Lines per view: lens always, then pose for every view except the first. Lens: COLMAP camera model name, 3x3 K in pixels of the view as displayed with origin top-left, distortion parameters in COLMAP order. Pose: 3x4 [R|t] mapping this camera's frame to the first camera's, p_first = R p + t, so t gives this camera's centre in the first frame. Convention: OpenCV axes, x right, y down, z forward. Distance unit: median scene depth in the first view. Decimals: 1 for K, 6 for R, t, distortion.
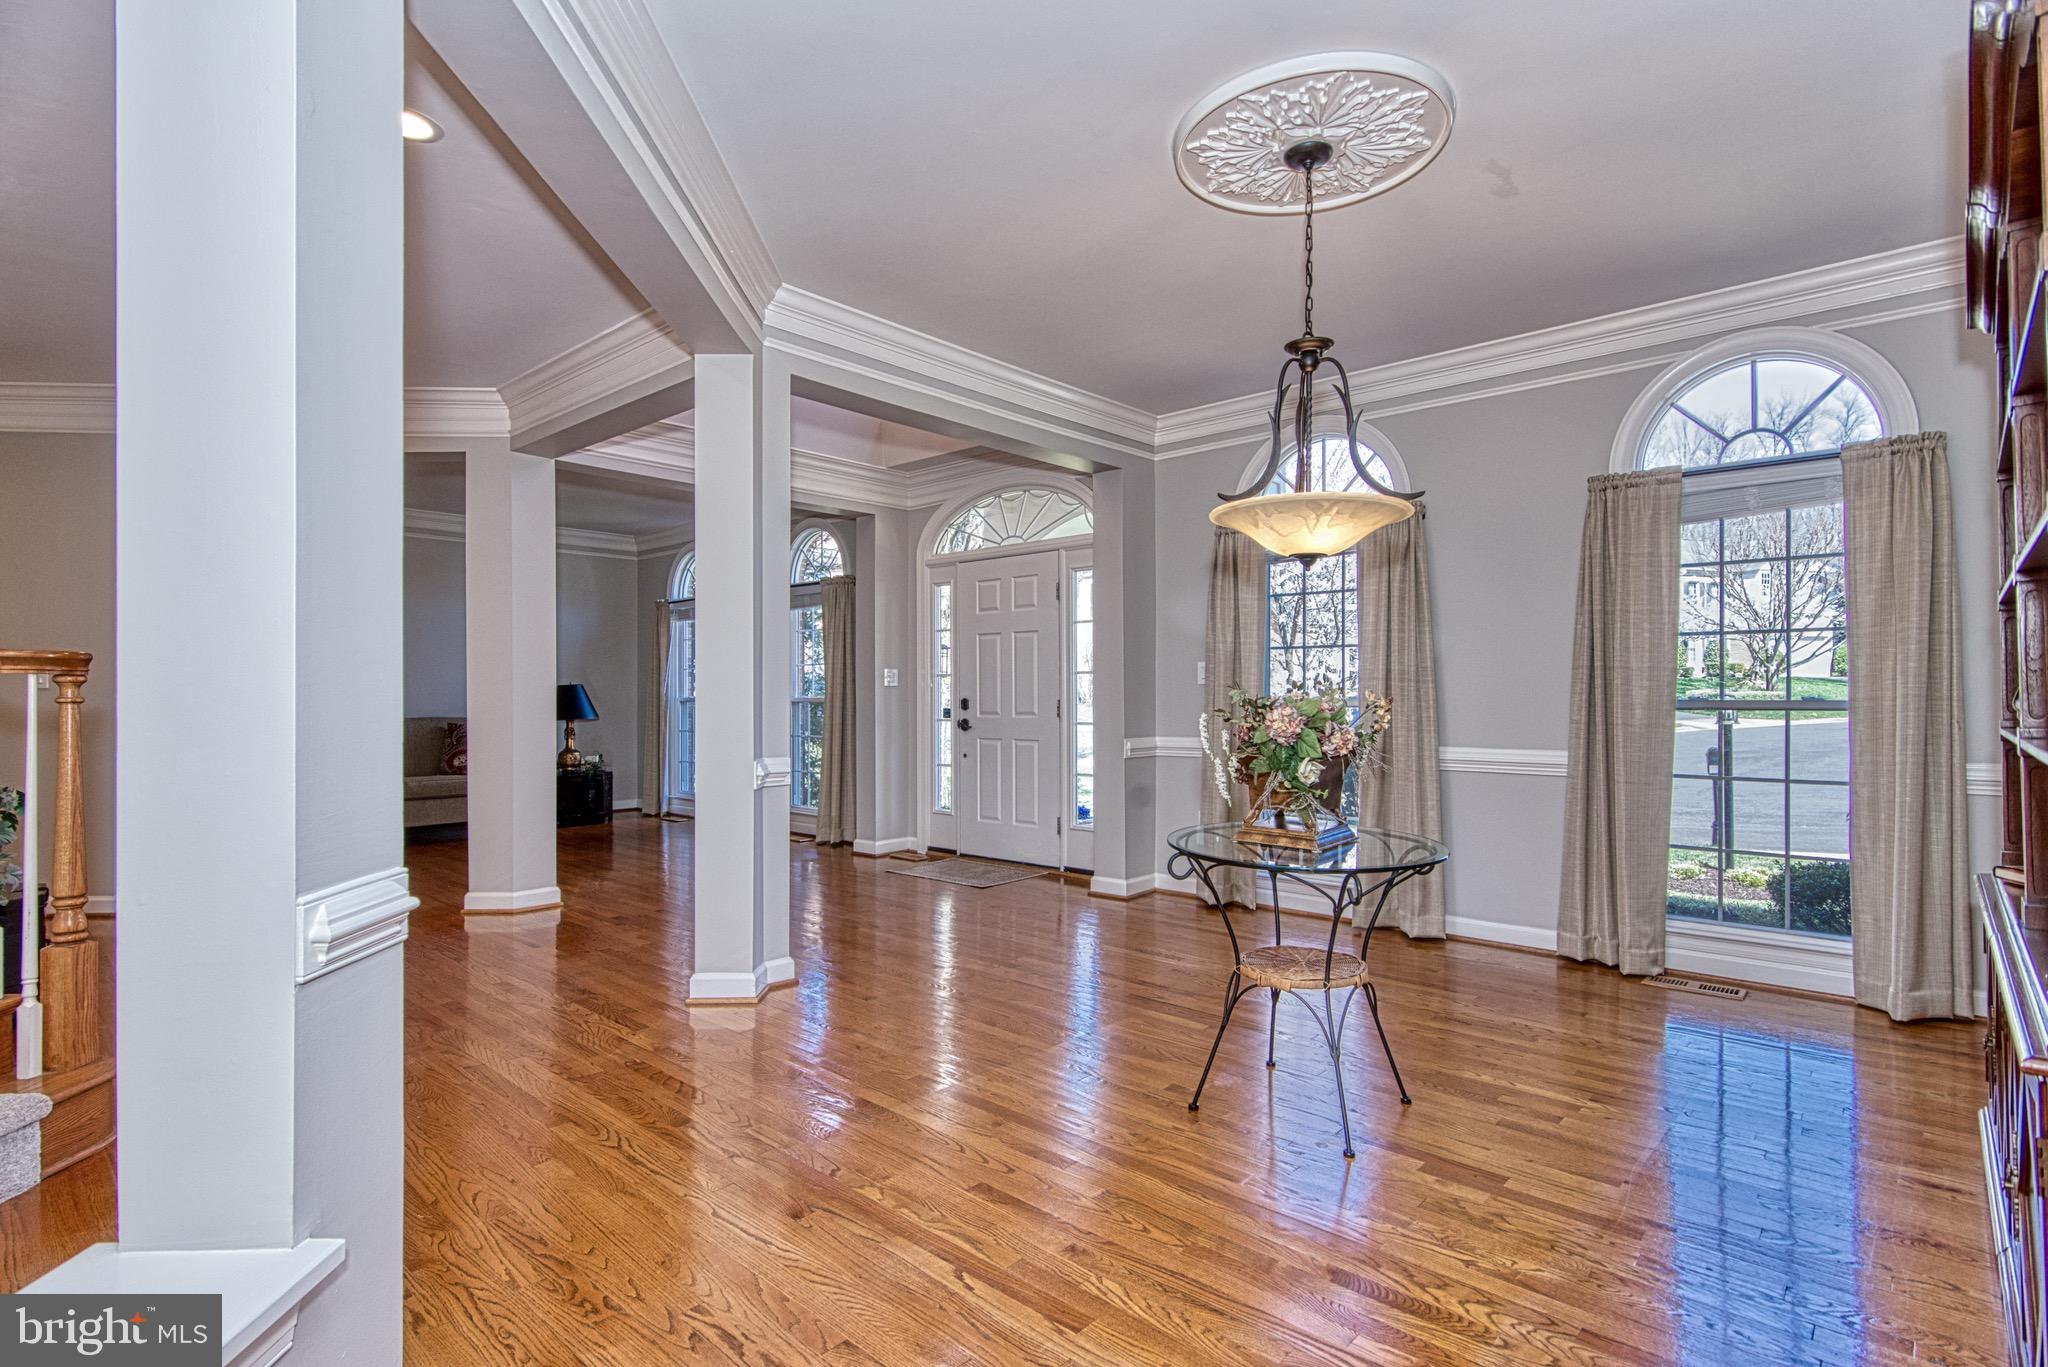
lens RADIAL K [[1002.8, 0, 1028.8], [0, 1002.8, 697.2], [0, 0, 1]] dist [-0.001169, 0.000142]
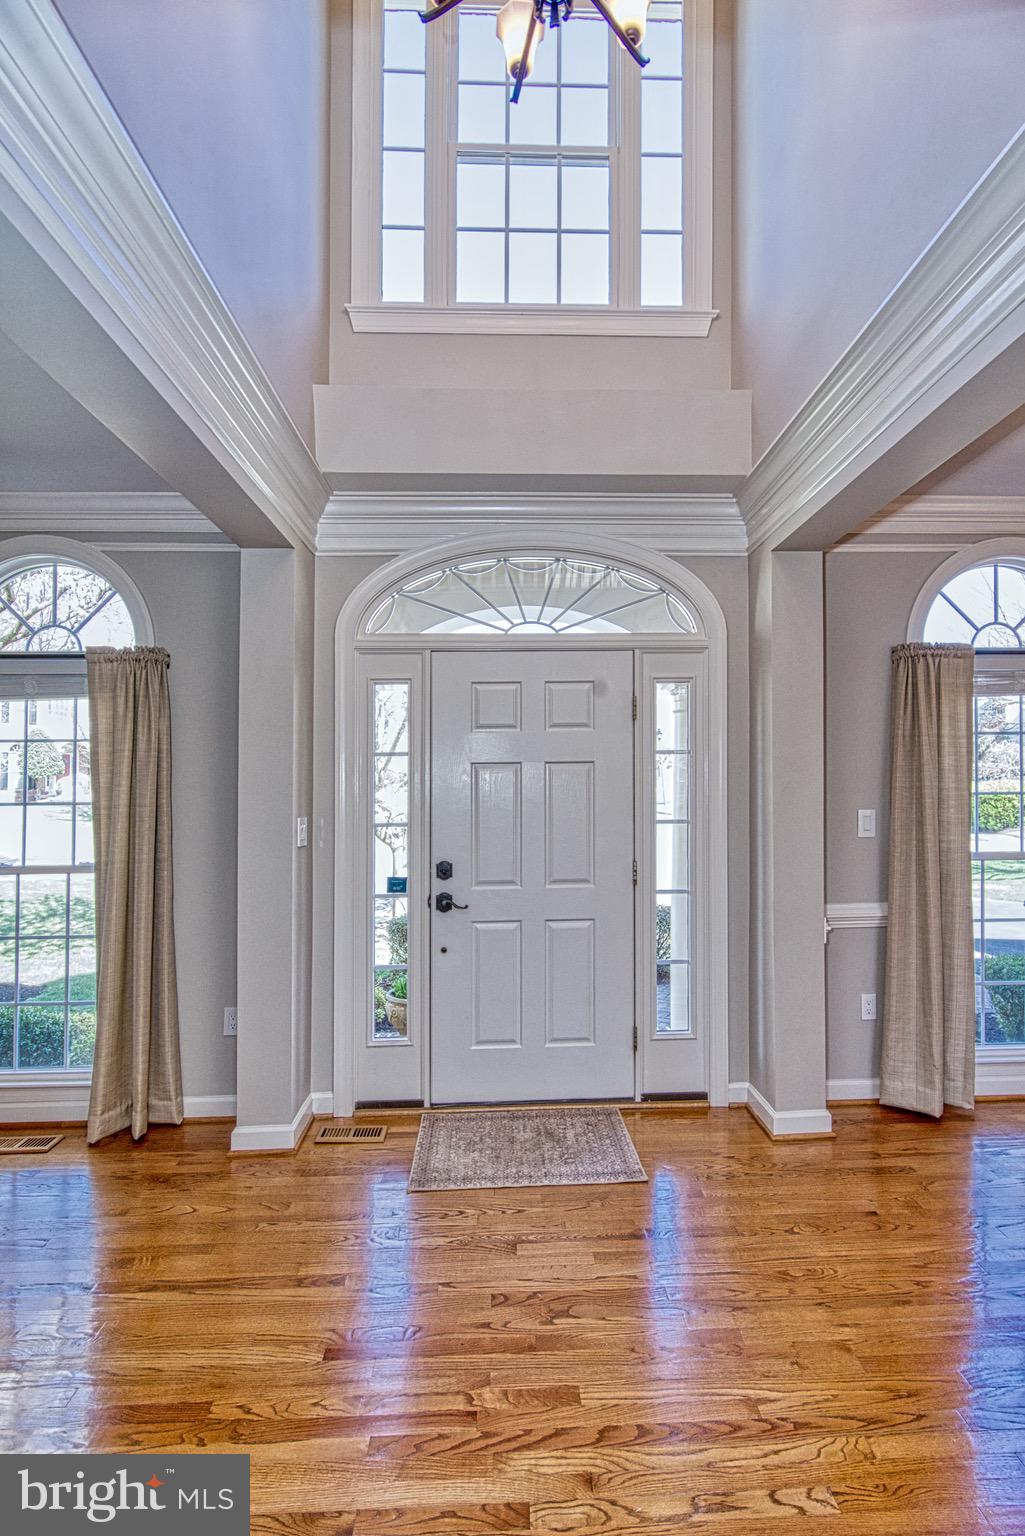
lens RADIAL K [[752.1, 0, 516.5], [0, 752.1, 771.6], [0, 0, 1]] dist [-0.001169, 0.000142]
pose [[0.713283, 0.006767, 0.700843, -0.404824], [0.006860, 0.999838, -0.016636, -0.052862], [-0.700843, 0.016674, 0.713121, 0.677578]]
